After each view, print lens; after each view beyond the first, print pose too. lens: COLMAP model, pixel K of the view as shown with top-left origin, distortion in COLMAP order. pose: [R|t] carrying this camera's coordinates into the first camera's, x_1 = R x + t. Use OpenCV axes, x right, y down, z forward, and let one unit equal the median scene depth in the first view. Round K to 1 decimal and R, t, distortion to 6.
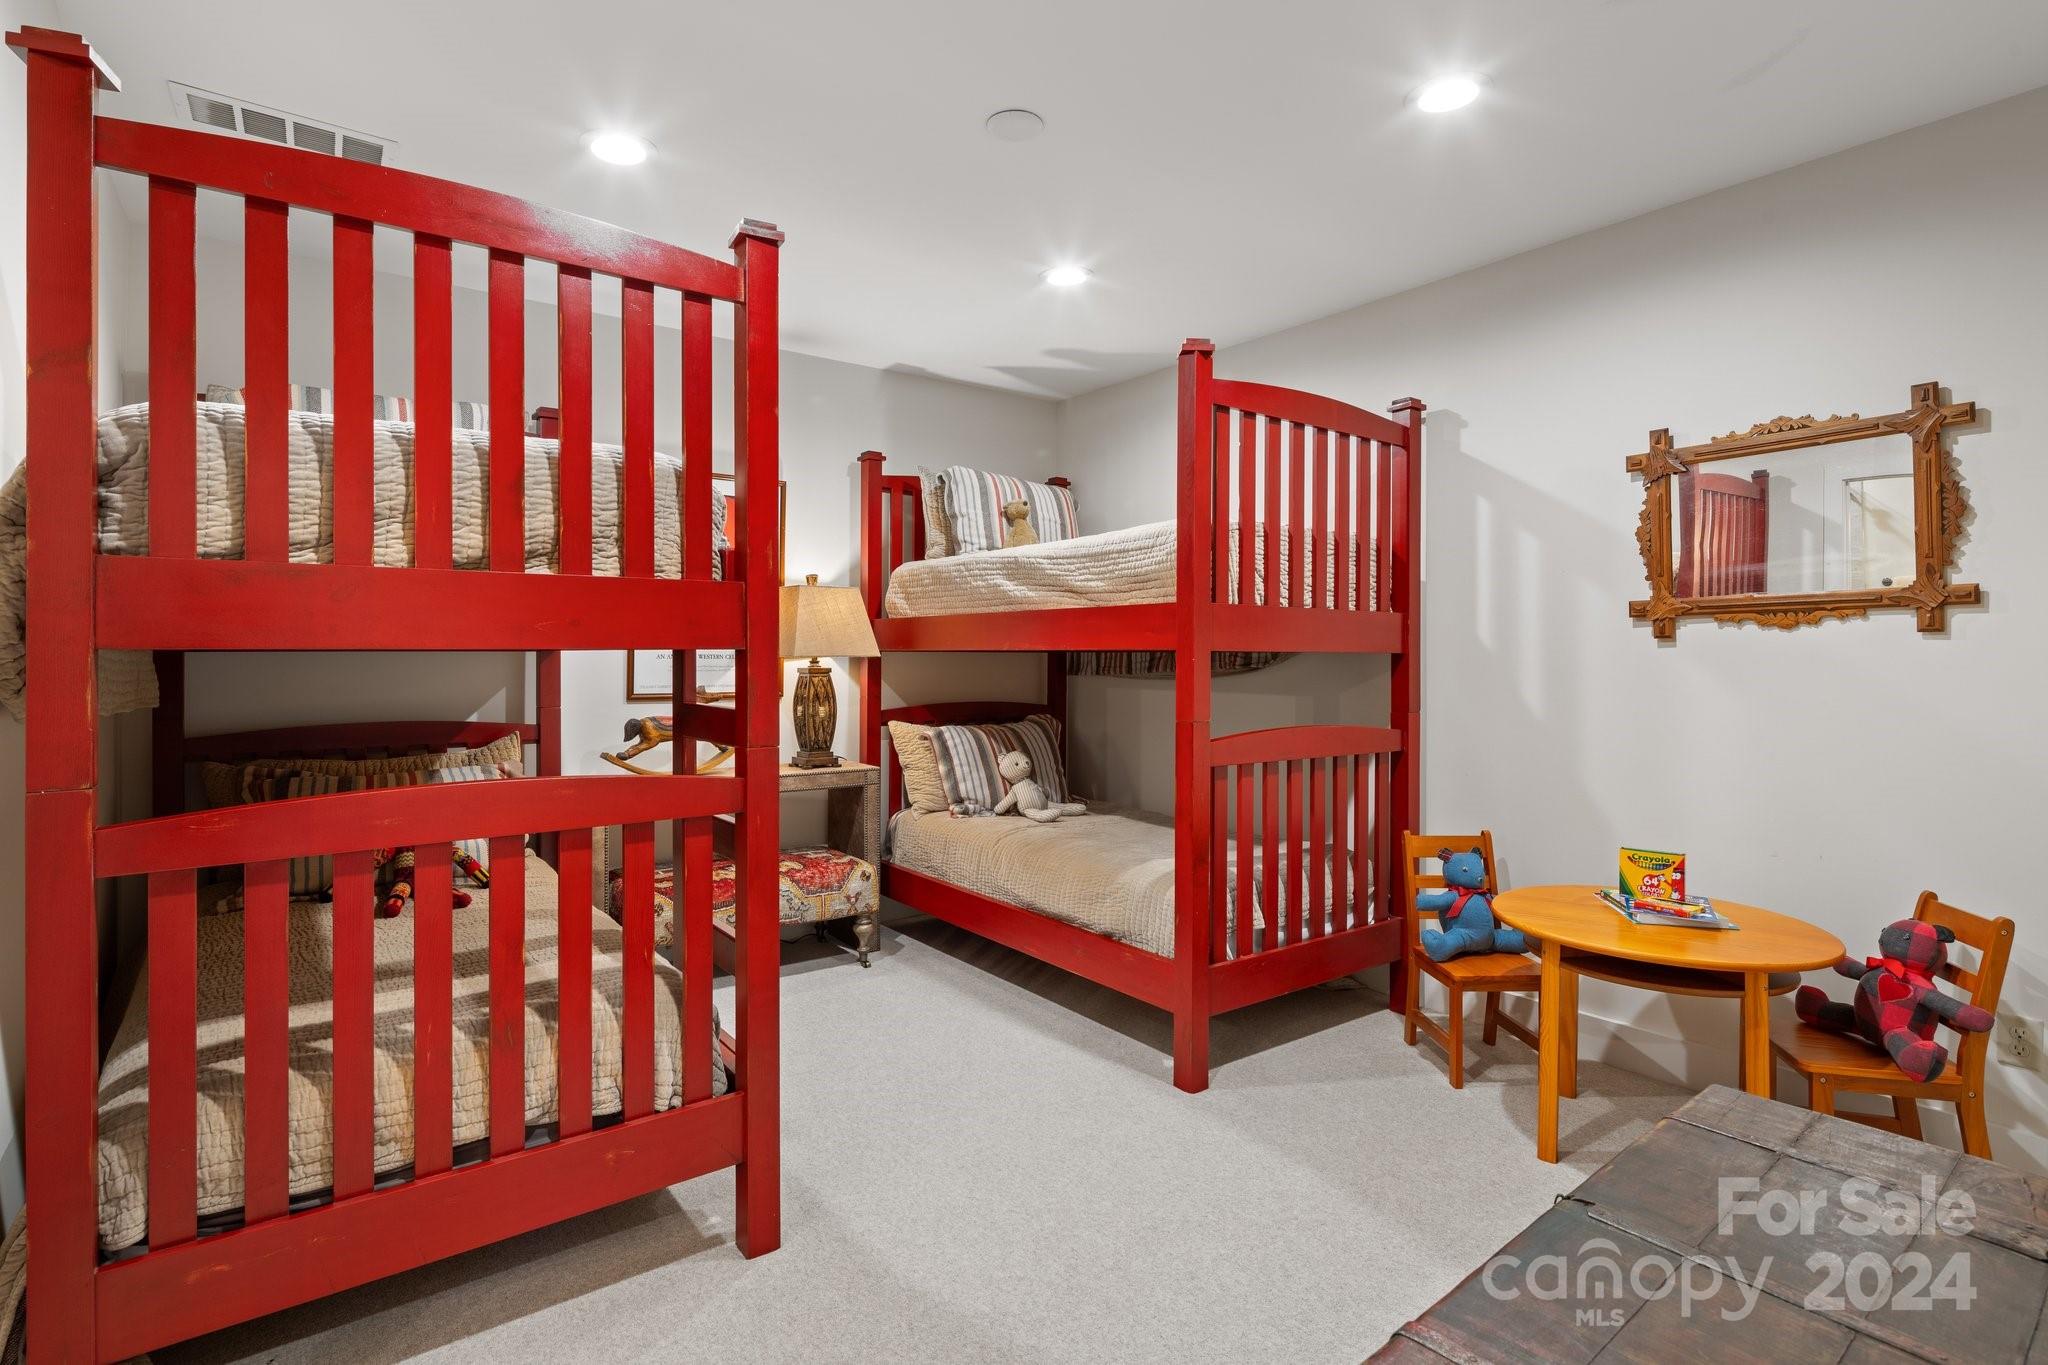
lens RADIAL K [[1008.6, 0, 1016.7], [0, 1008.6, 688.7], [0, 0, 1]] dist [0.003637, -0.000352]
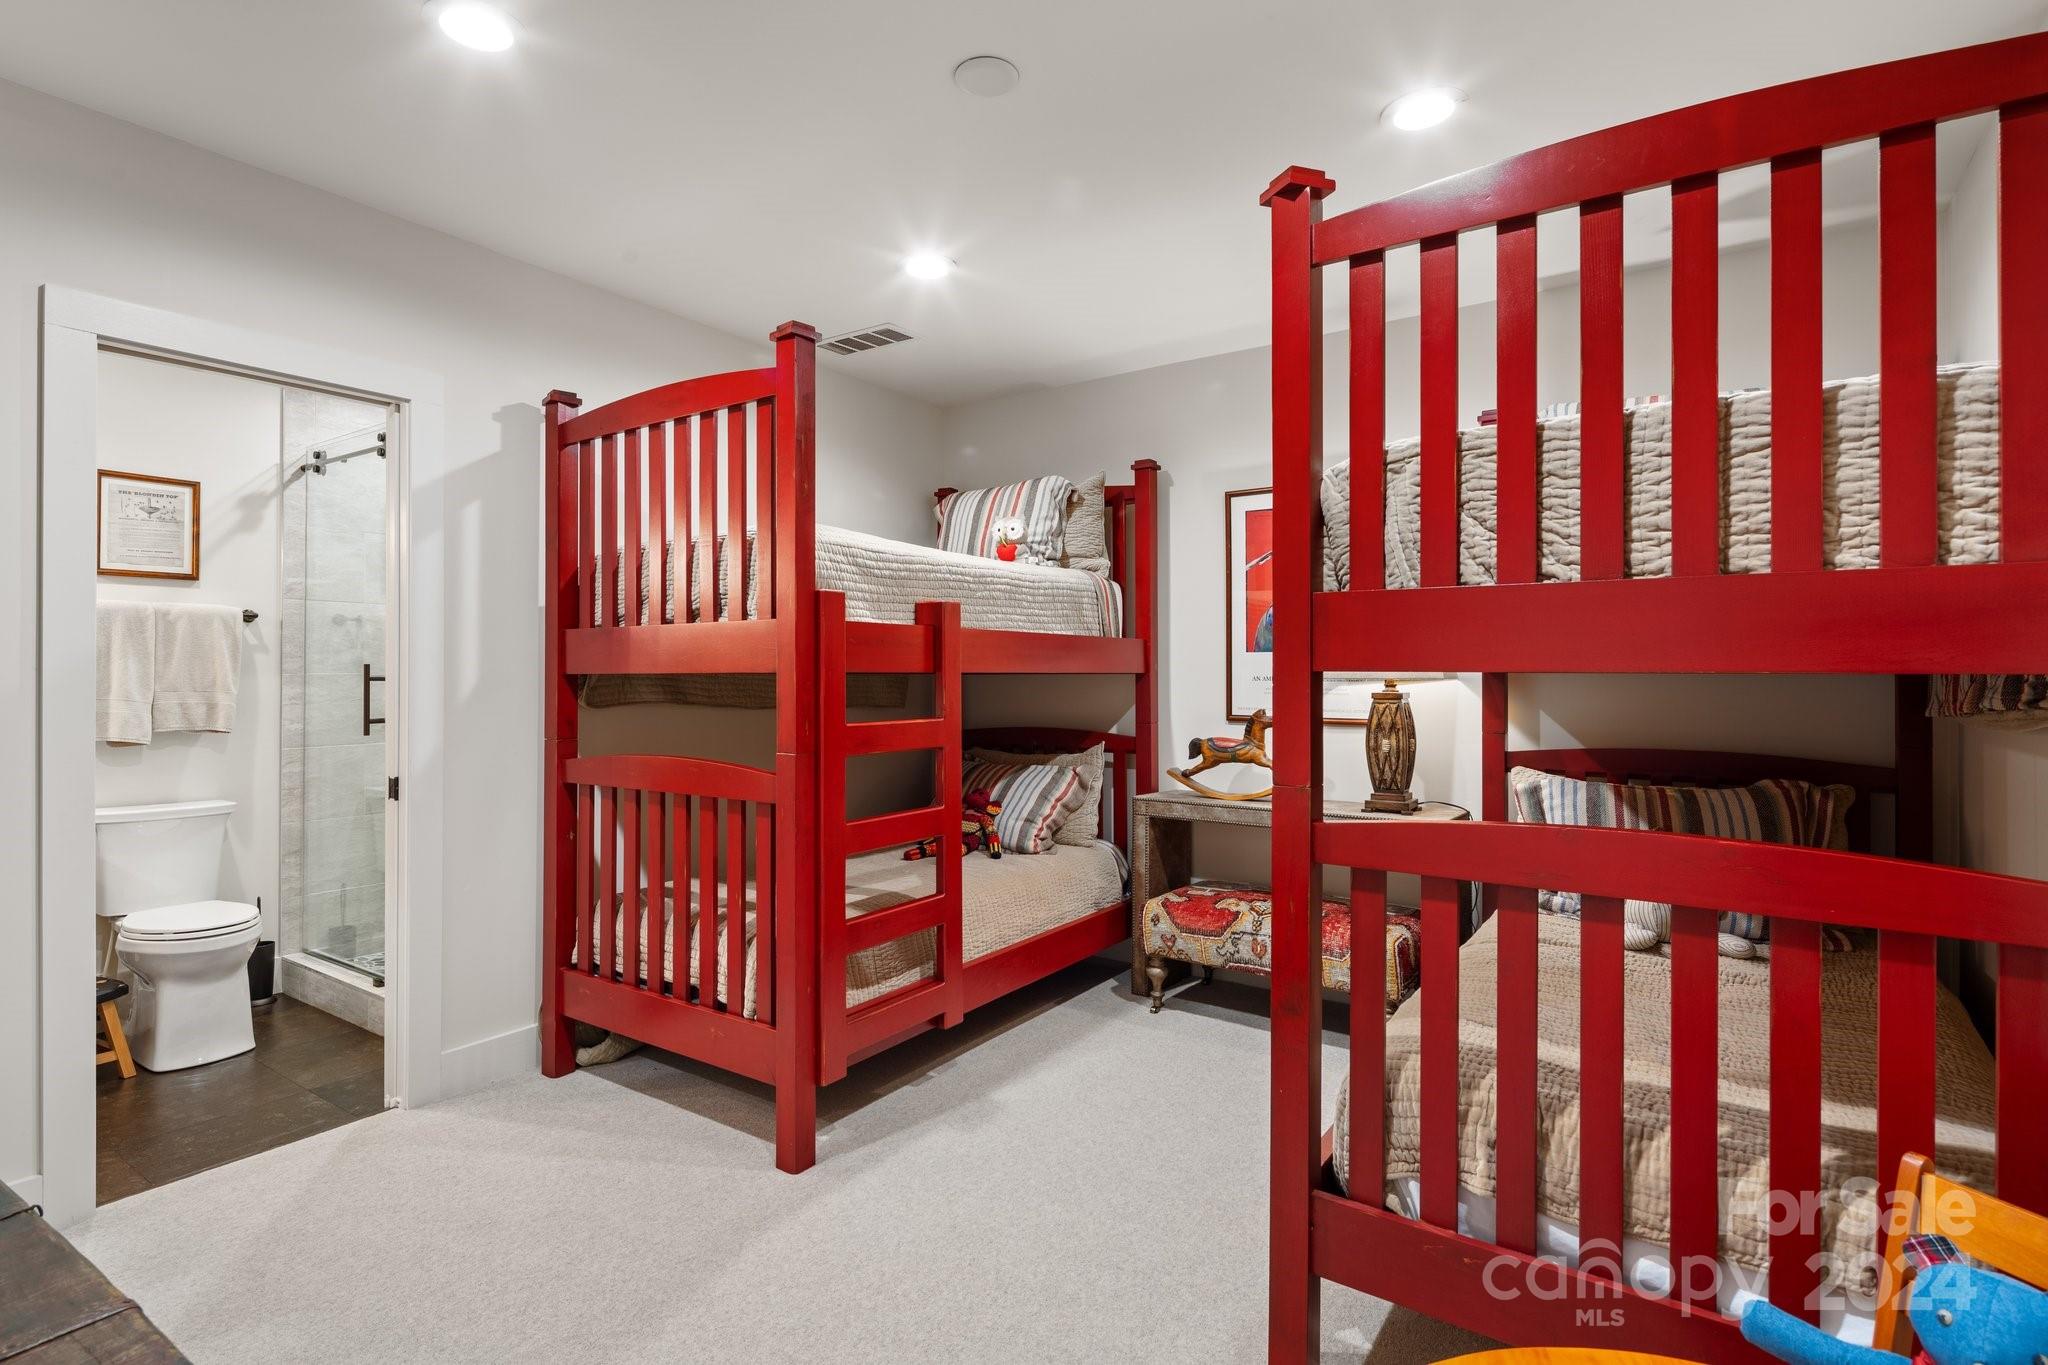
lens RADIAL K [[1008.6, 0, 1017.1], [0, 1008.6, 677.1], [0, 0, 1]] dist [0.003637, -0.000352]
pose [[0.291470, 0.002776, -0.956576, 0.578174], [-0.024266, 0.999695, -0.004493, -0.025290], [0.956272, 0.024522, 0.291449, 0.511538]]
